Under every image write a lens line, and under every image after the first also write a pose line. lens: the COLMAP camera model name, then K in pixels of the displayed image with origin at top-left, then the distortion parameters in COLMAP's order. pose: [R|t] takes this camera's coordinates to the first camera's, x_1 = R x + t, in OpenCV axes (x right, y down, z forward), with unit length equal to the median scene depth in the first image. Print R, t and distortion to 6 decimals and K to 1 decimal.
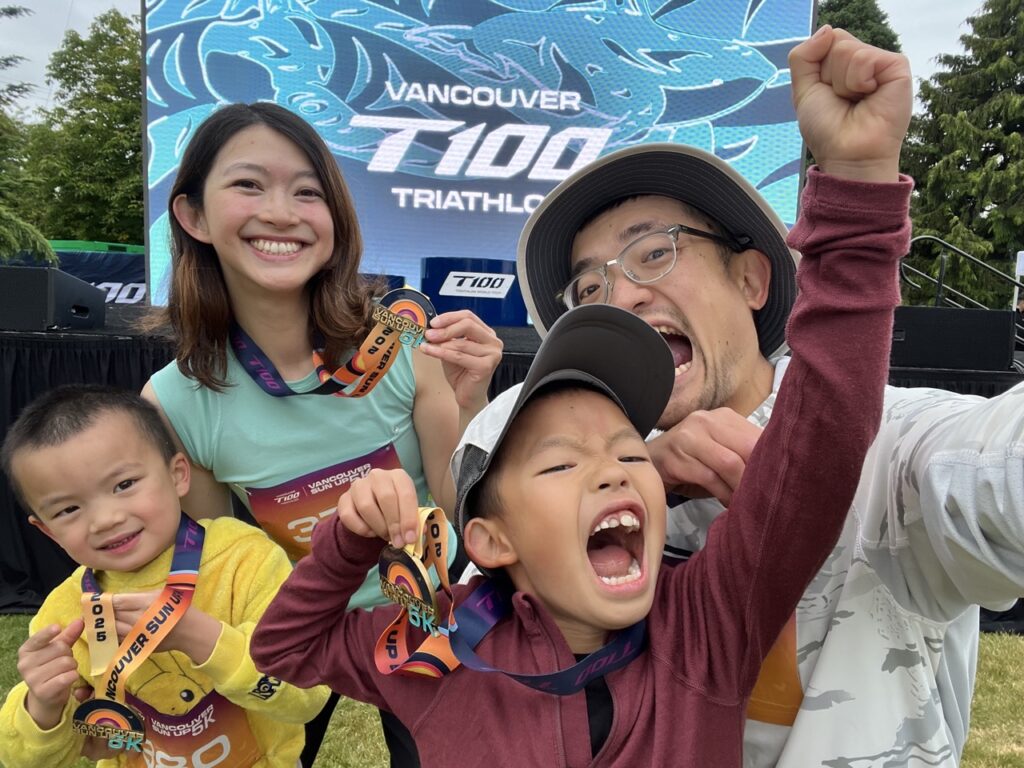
lens RADIAL K [[686.5, 0, 512.9], [0, 686.5, 384.3], [0, 0, 1]] dist [-0.004509, -0.015340]
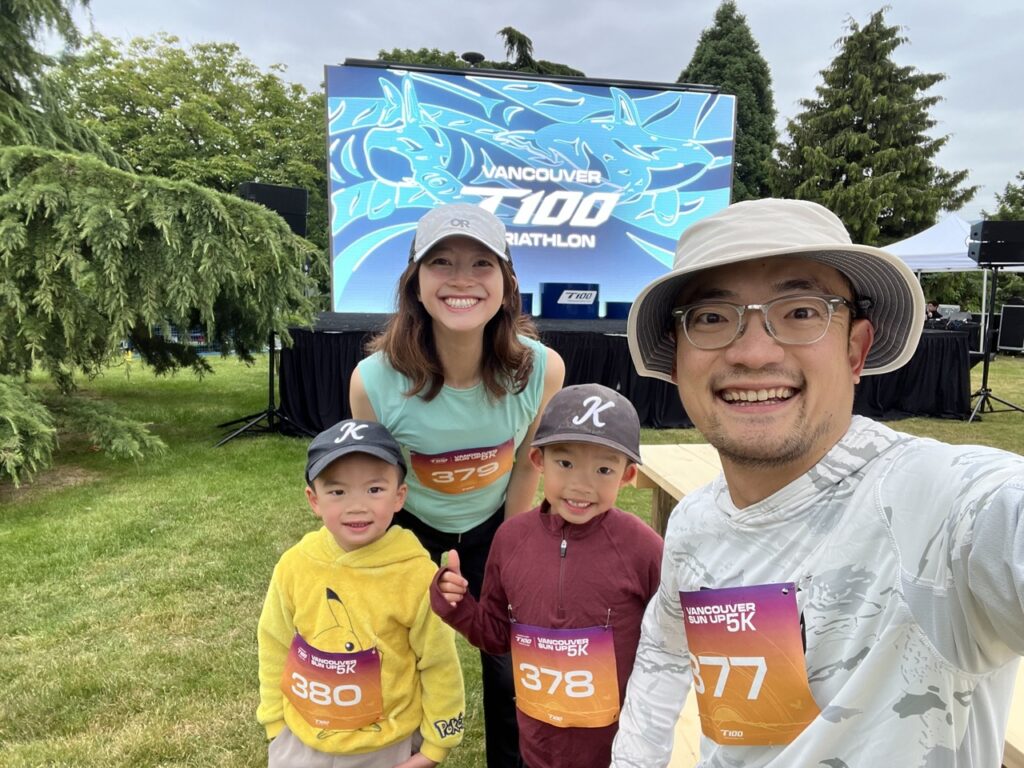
lens RADIAL K [[686.5, 0, 510.6], [0, 686.5, 383.2], [0, 0, 1]] dist [-0.004509, -0.015340]
pose [[0.987518, -0.049224, 0.149618, -0.382372], [0.044817, 0.998460, 0.032688, 0.013085], [-0.150997, -0.025574, 0.988203, -0.593994]]
